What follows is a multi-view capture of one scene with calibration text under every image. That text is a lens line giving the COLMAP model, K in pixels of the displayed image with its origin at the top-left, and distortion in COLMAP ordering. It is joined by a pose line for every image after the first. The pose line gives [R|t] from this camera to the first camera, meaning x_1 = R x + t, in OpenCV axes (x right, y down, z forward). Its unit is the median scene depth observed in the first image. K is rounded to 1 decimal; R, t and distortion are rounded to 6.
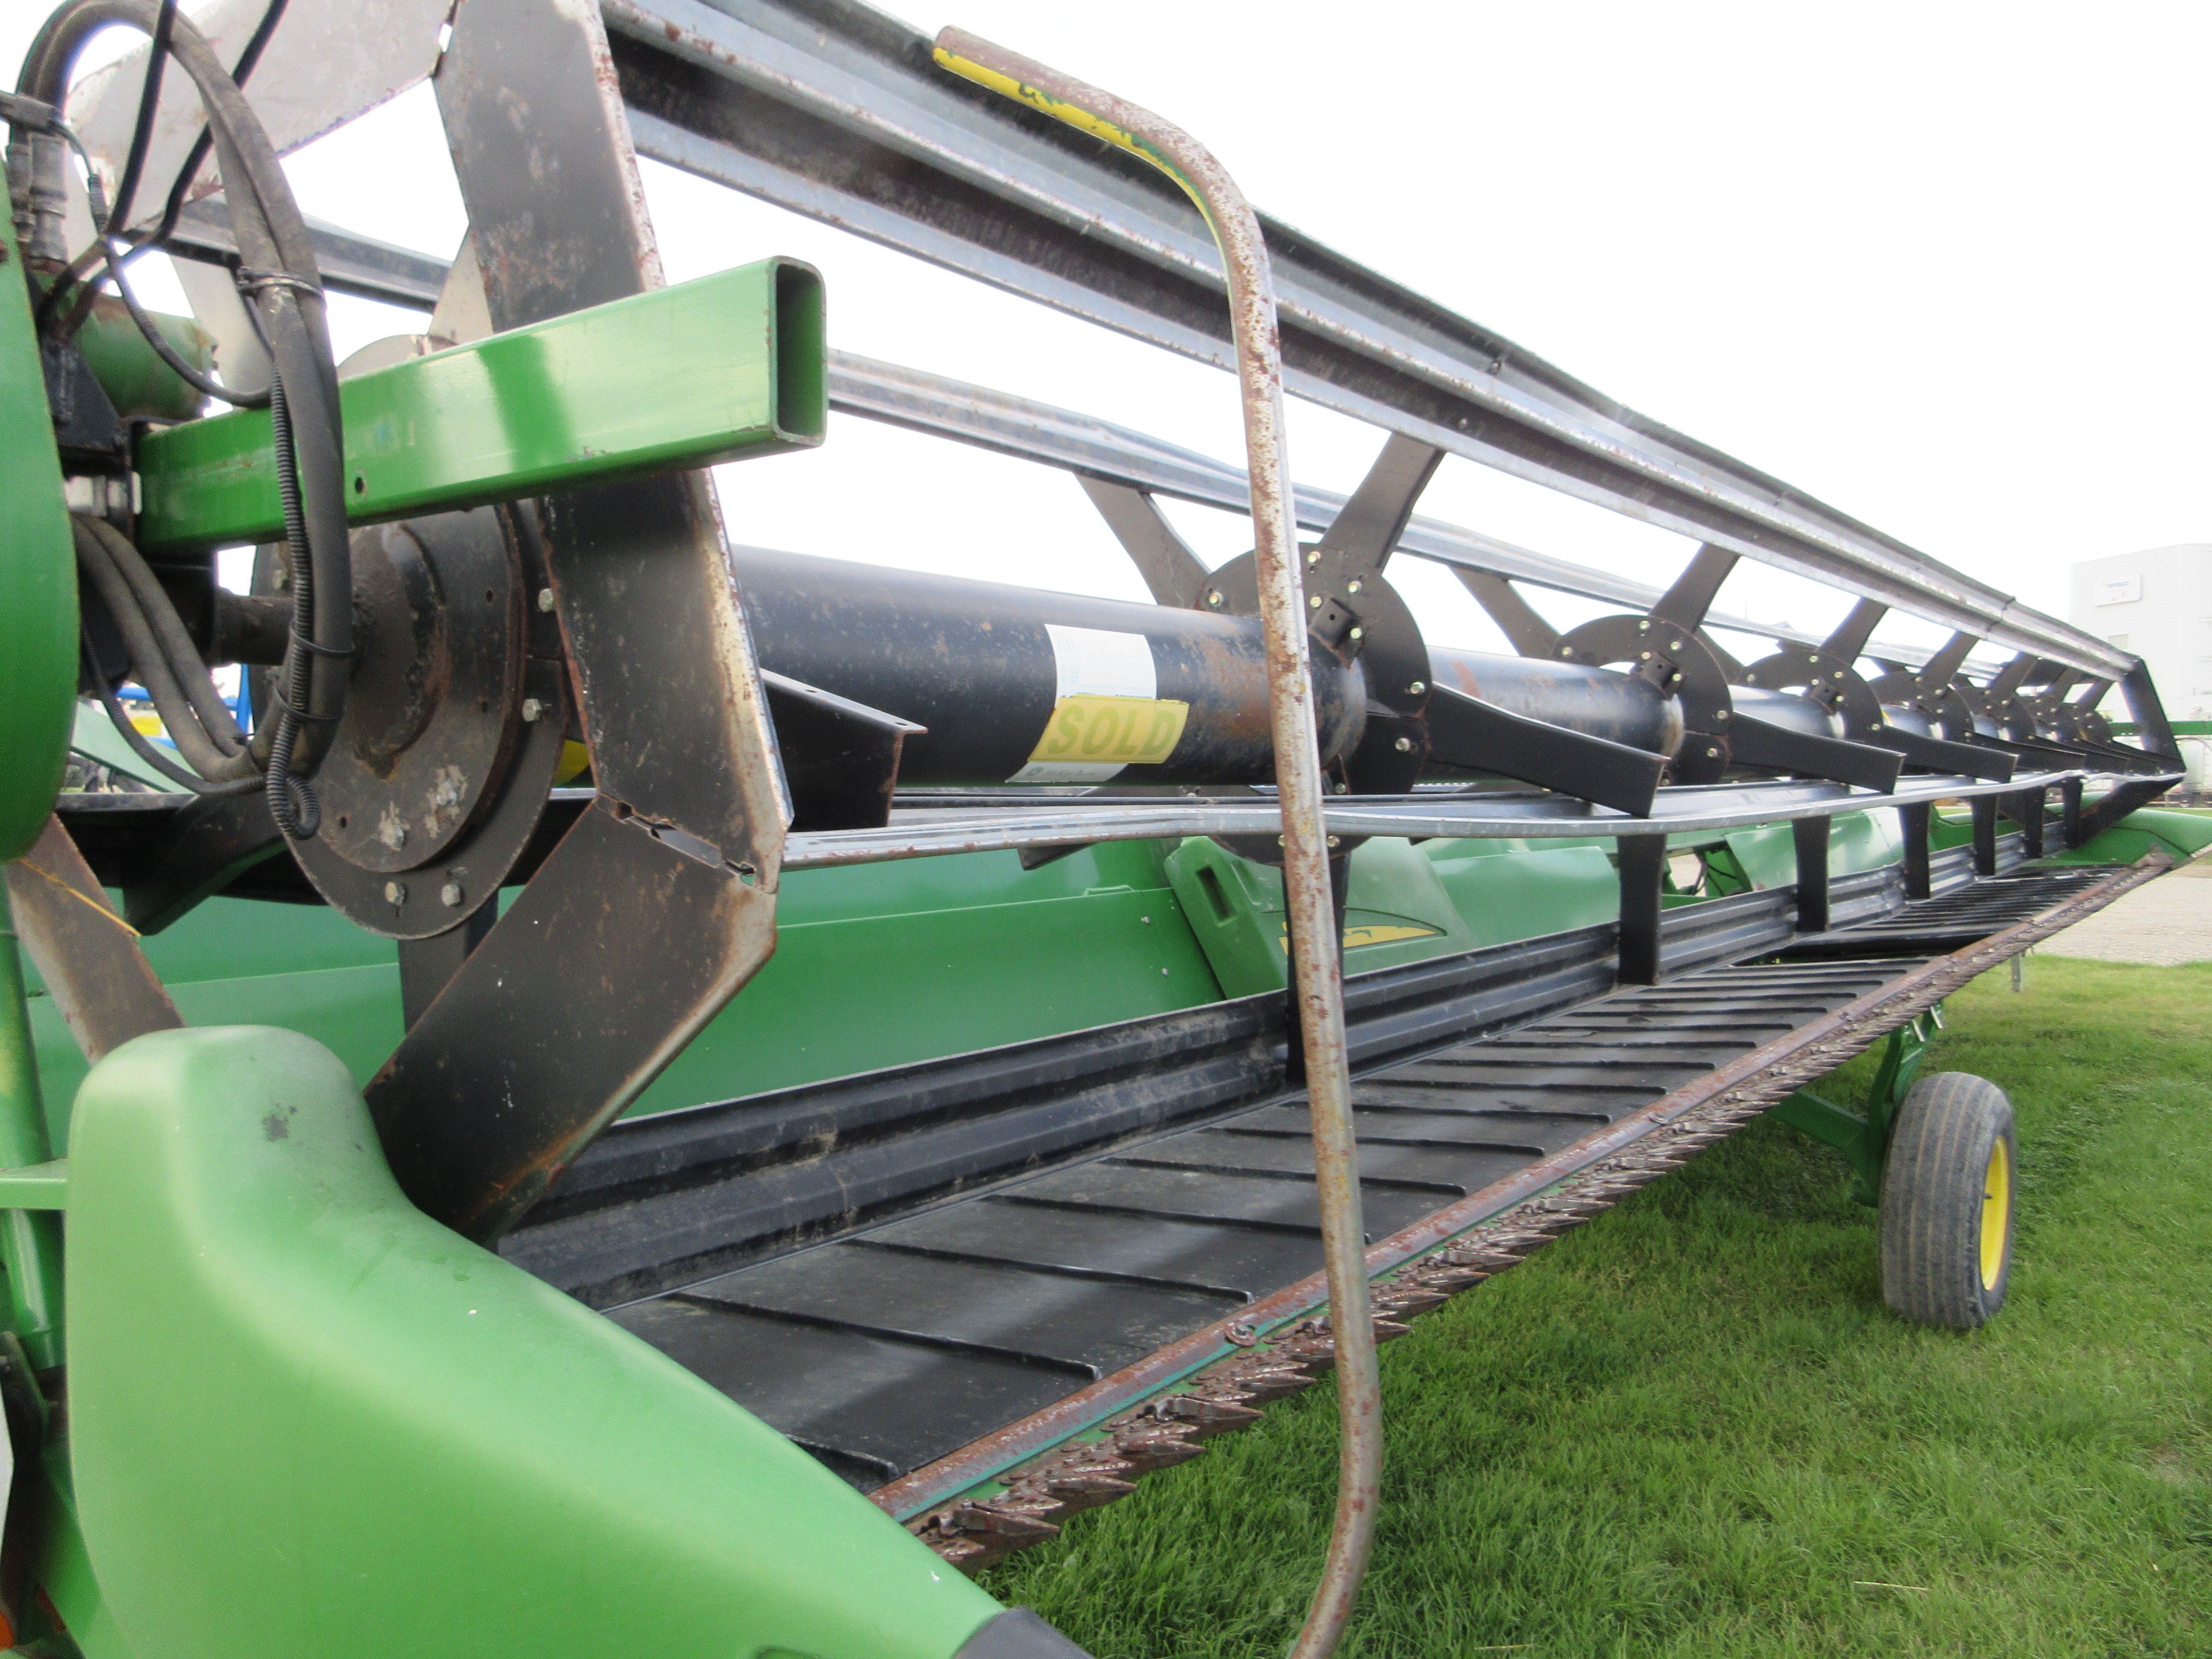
lens RADIAL K [[1707.1, 0, 1104.1], [0, 1707.1, 823.4], [0, 0, 1]] dist [-0.008794, 0.040294]
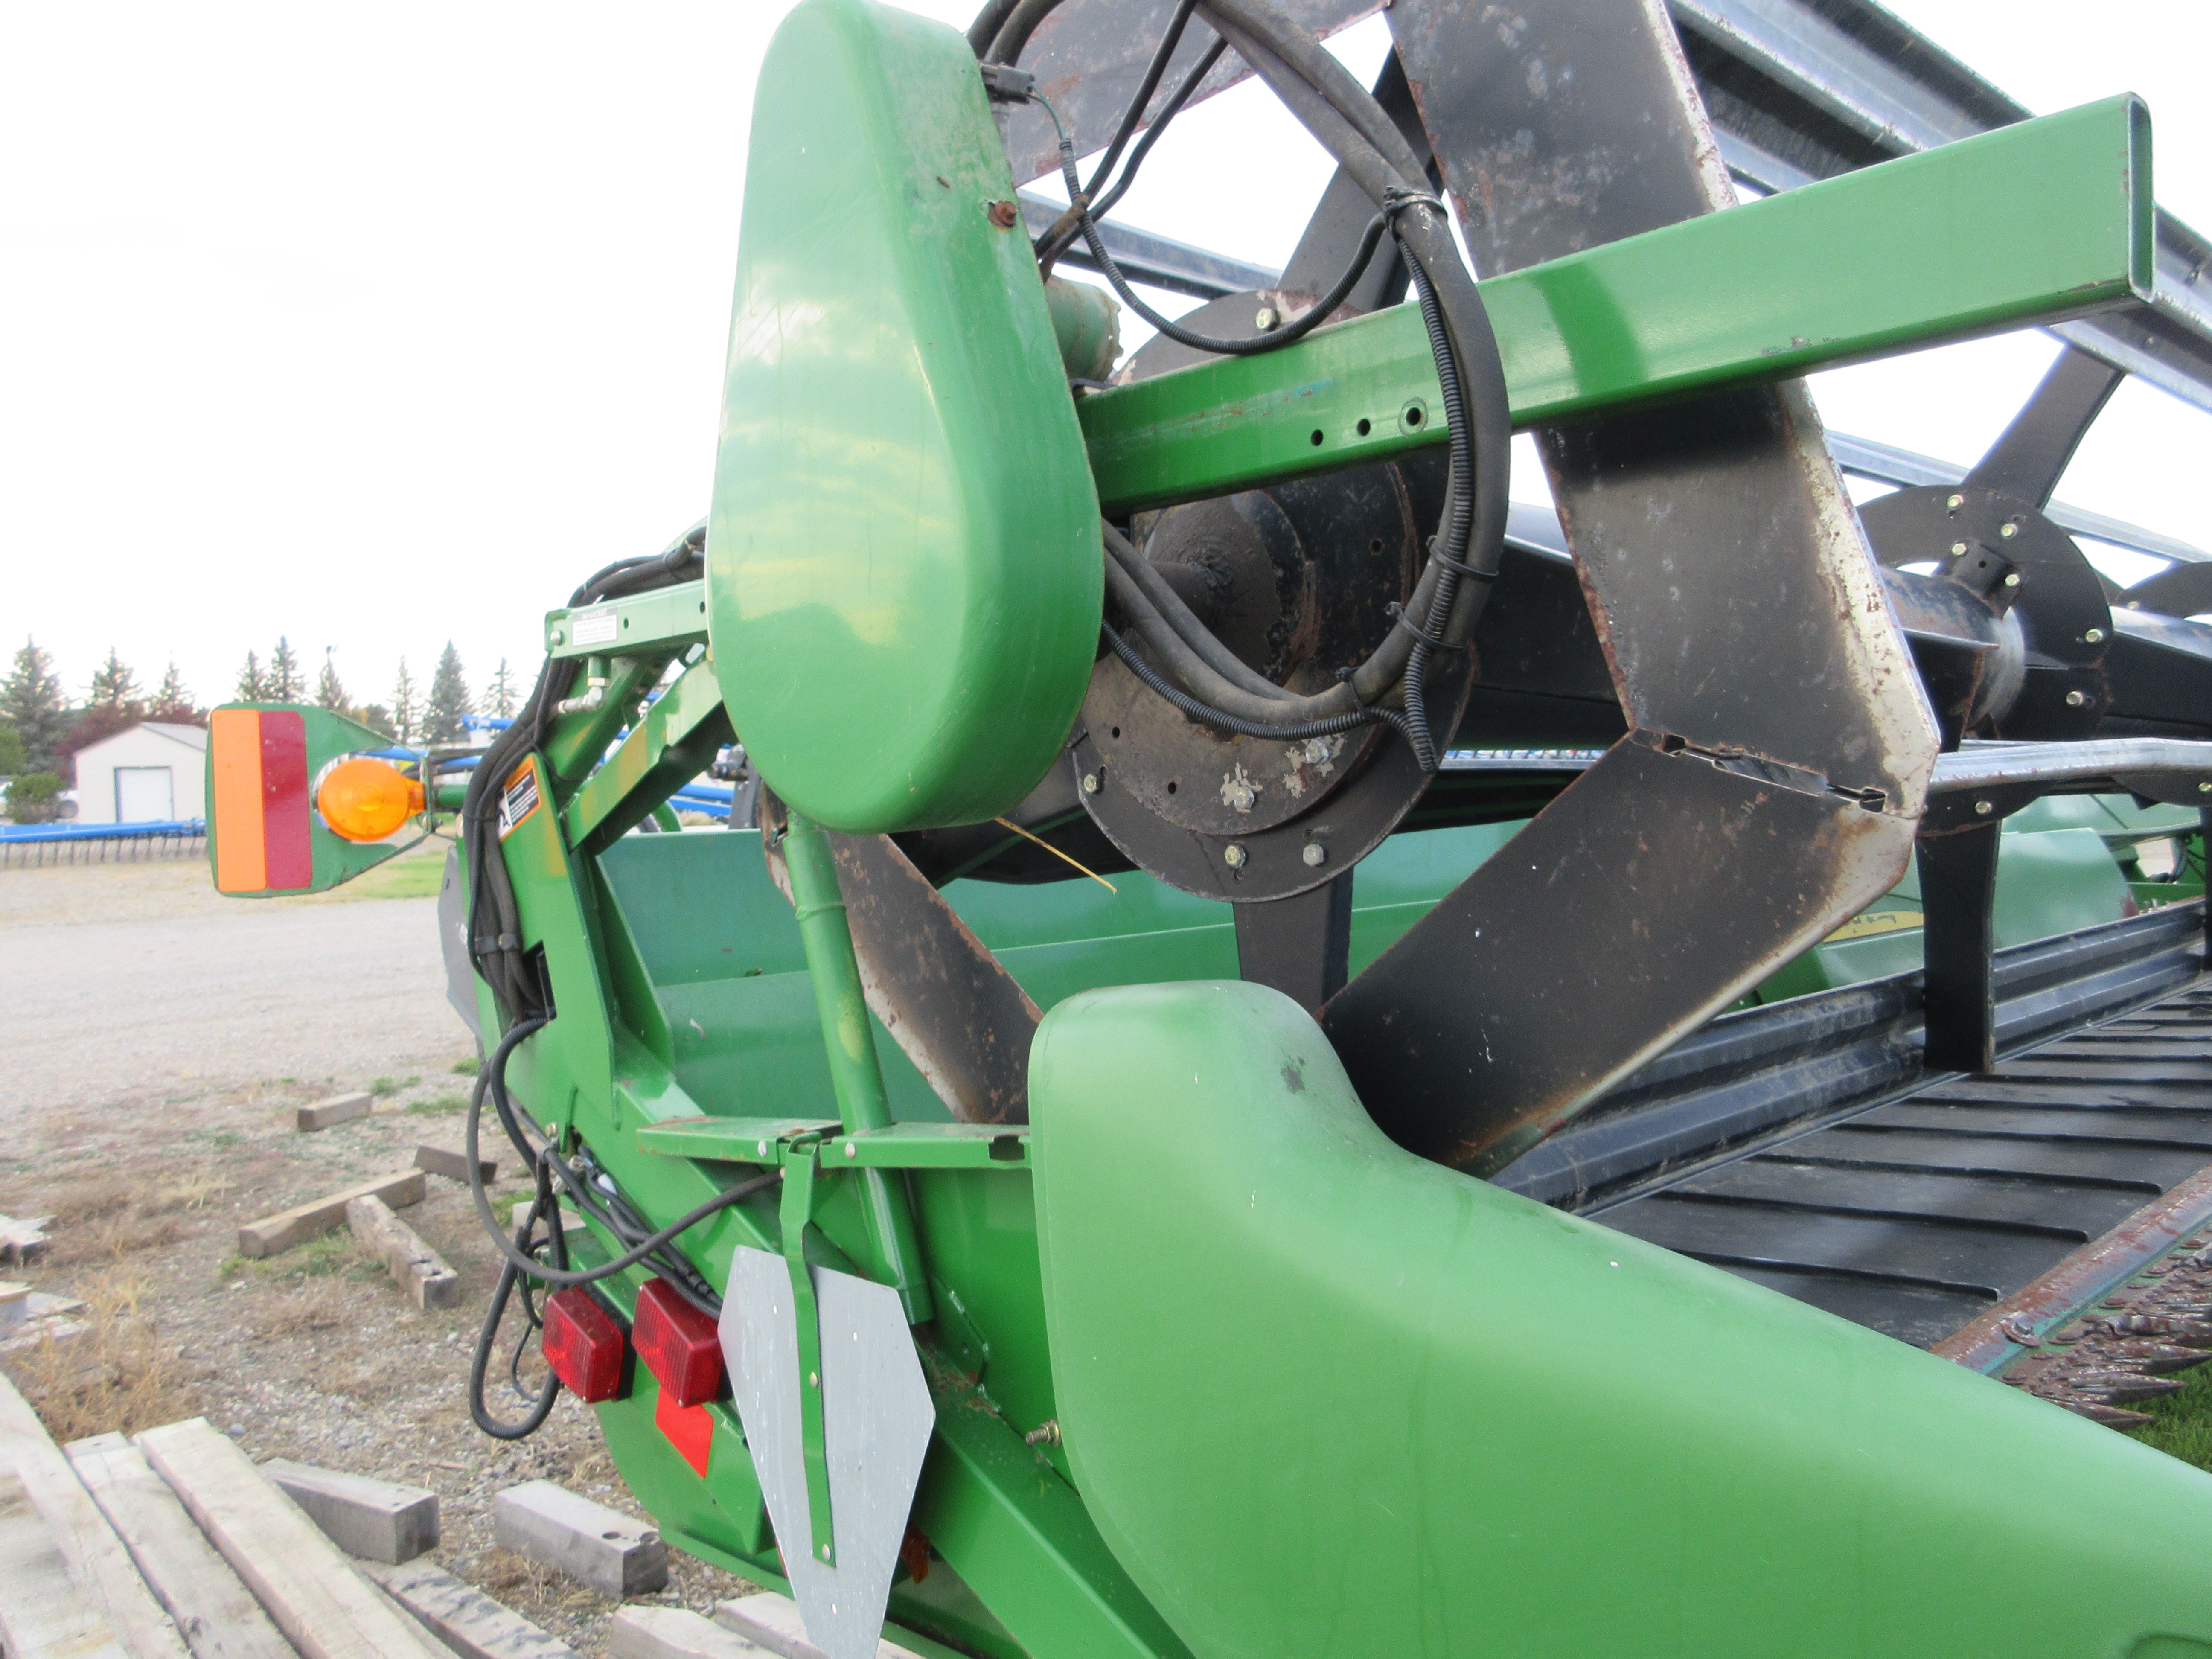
lens RADIAL K [[1707.1, 0, 1104.1], [0, 1707.1, 823.4], [0, 0, 1]] dist [-0.008794, 0.040294]
pose [[0.983282, -0.024185, -0.180476, -0.247842], [0.023339, 0.999704, -0.006813, 0.021336], [0.180588, 0.002487, 0.983556, 0.004750]]
